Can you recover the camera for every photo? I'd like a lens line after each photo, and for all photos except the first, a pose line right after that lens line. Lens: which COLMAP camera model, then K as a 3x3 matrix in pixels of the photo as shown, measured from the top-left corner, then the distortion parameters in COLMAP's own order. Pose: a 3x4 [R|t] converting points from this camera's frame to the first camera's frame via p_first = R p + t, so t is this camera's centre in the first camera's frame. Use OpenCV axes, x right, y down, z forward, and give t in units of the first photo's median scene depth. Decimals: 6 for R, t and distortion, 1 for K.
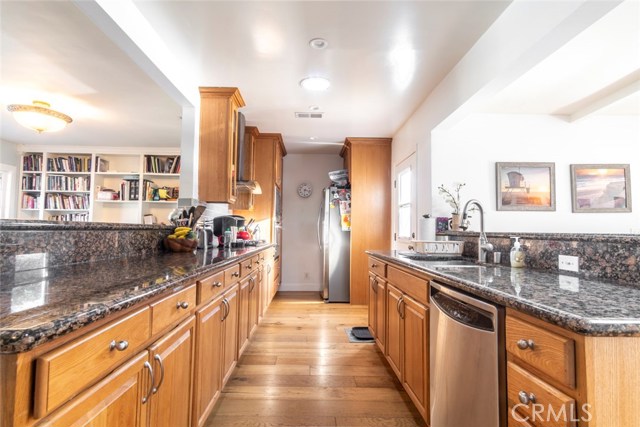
lens RADIAL K [[328.6, 0, 320.0], [0, 328.6, 213.5], [0, 0, 1]] dist [0.000725, 0.000292]
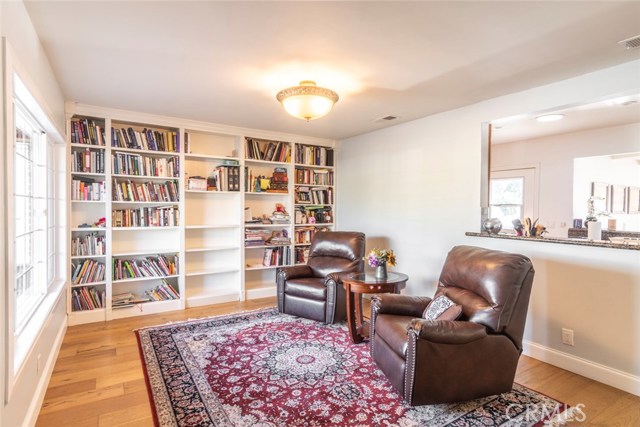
lens RADIAL K [[328.6, 0, 320.0], [0, 328.6, 213.5], [0, 0, 1]] dist [0.000725, 0.000292]
pose [[0.856641, -0.014984, 0.515695, -0.809702], [-0.022401, 0.997555, 0.066195, -0.043708], [-0.515426, -0.068257, 0.854212, 0.173934]]
